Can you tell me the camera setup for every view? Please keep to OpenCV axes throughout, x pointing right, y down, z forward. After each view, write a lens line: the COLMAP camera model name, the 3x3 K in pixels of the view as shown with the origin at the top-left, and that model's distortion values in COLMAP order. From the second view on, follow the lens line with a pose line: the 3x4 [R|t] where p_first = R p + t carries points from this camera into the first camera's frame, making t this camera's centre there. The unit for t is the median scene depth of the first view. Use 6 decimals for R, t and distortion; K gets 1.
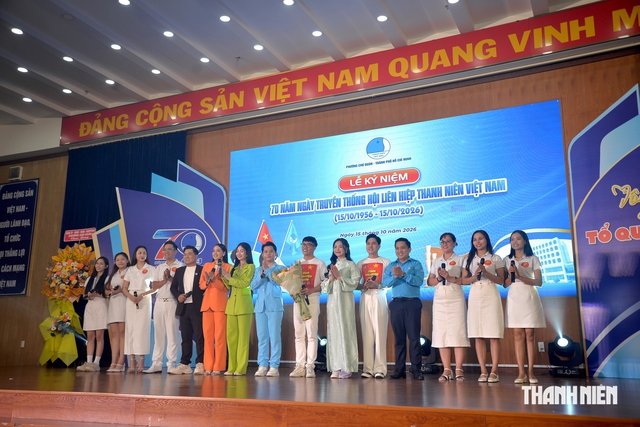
lens RADIAL K [[569.3, 0, 313.0], [0, 569.3, 214.7], [0, 0, 1]] dist [0.046230, 0.037234]
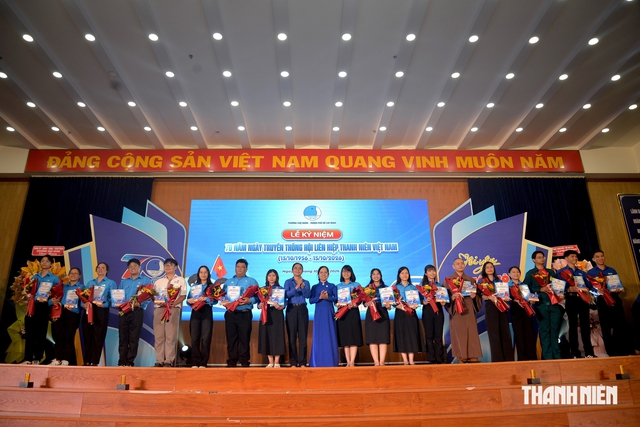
lens RADIAL K [[414.7, 0, 321.3], [0, 414.7, 211.1], [0, 0, 1]] dist [-0.057426, 0.001226]
pose [[0.901217, 0.145735, 0.408130, -0.263074], [-0.084879, 0.982879, -0.163539, 0.043214], [-0.424975, 0.112742, 0.898157, 0.045938]]
